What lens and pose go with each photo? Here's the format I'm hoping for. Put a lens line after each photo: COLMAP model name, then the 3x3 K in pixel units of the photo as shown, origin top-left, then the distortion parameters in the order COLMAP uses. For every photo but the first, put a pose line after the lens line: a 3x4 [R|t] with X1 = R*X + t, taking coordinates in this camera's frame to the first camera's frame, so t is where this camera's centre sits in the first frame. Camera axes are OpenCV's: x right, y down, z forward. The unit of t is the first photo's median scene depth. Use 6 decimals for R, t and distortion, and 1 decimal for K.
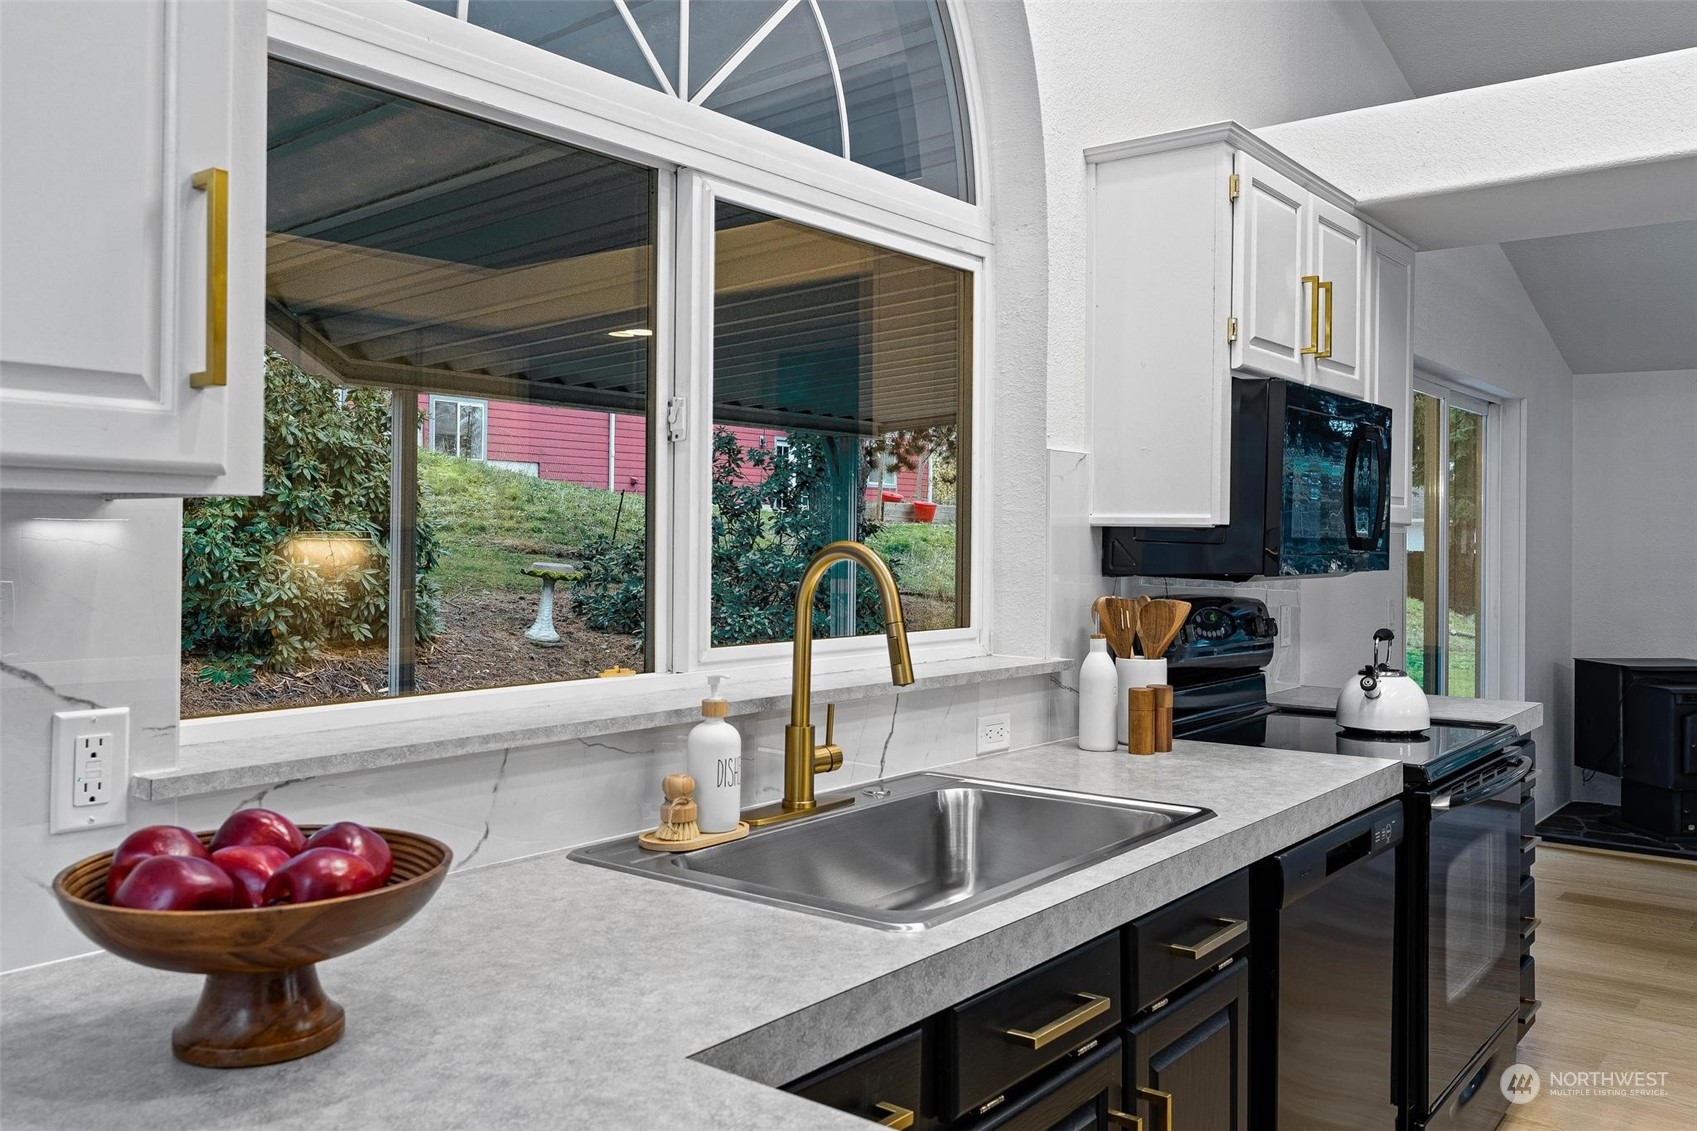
lens RADIAL K [[1309.0, 0, 849.3], [0, 1309.0, 559.9], [0, 0, 1]] dist [-0.002113, 0.002181]
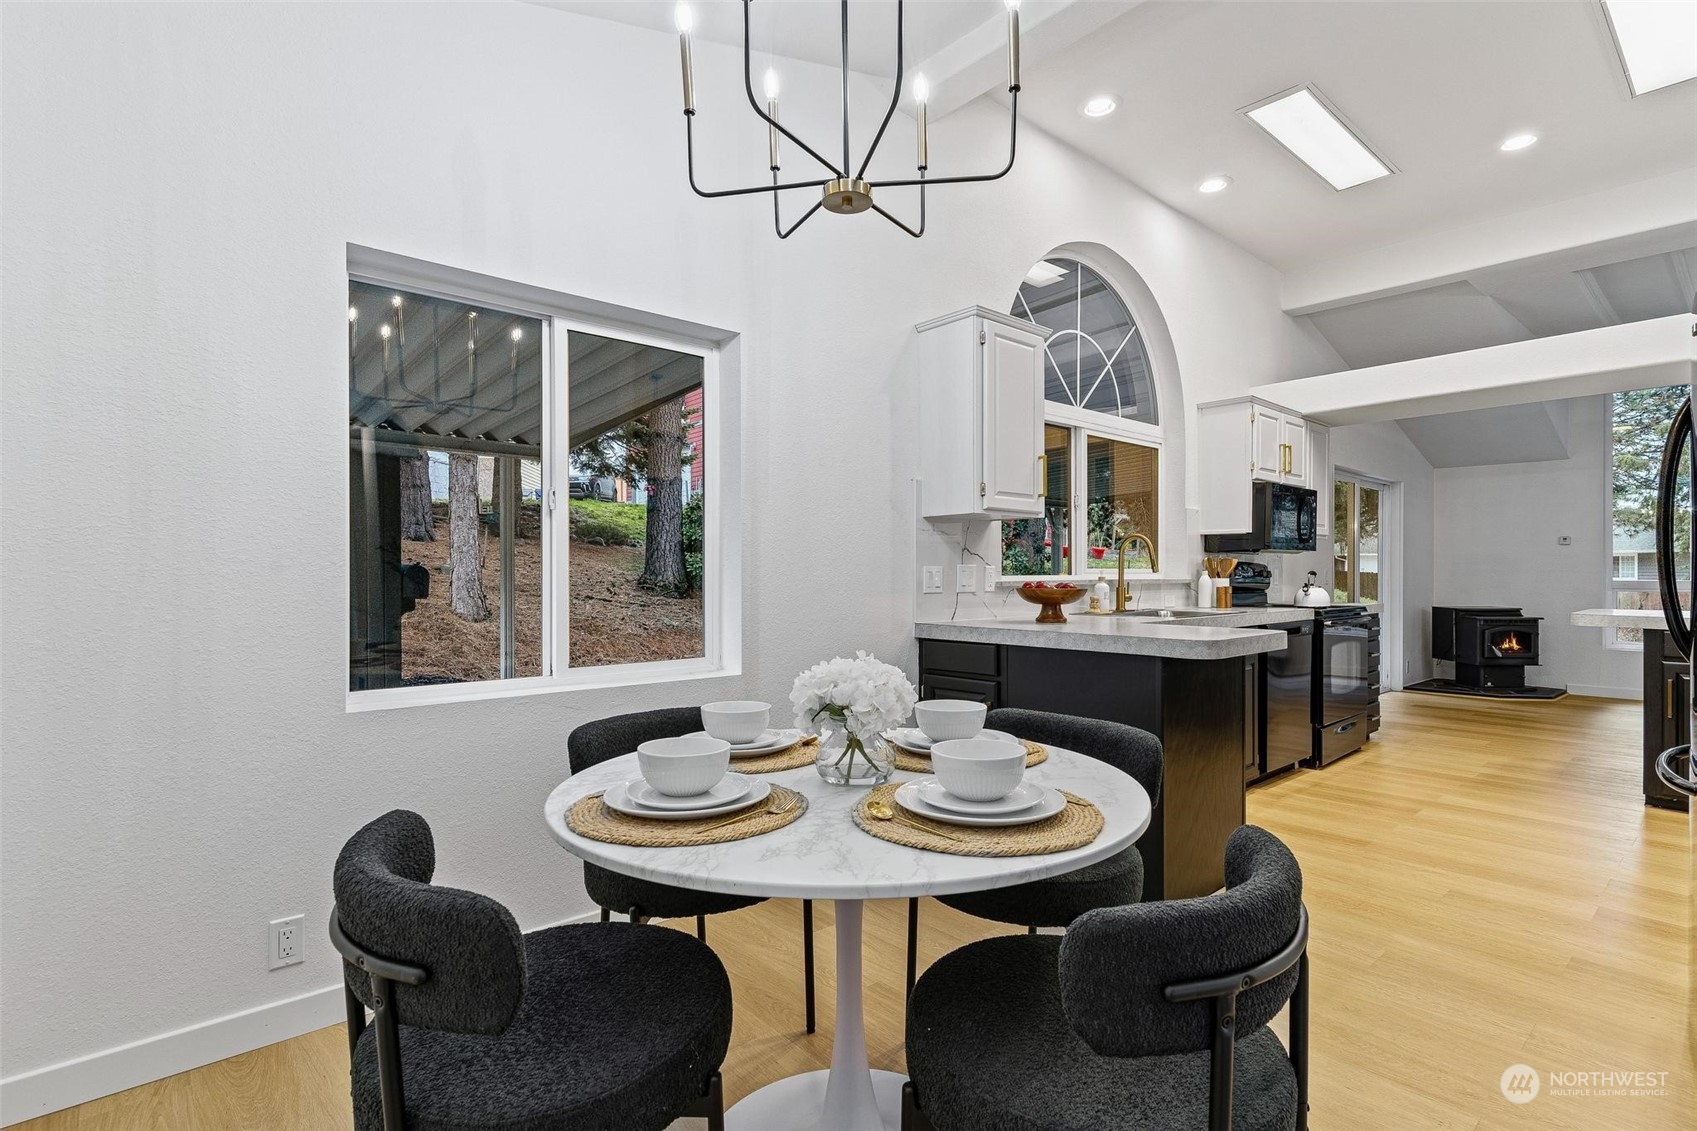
lens RADIAL K [[820.1, 0, 859.0], [0, 820.1, 599.9], [0, 0, 1]] dist [0.003944, 0.000419]
pose [[0.985745, -0.007826, -0.168066, -0.255255], [0.009334, 0.999923, 0.008181, 0.095877], [0.167989, -0.009633, 0.985742, -0.912861]]
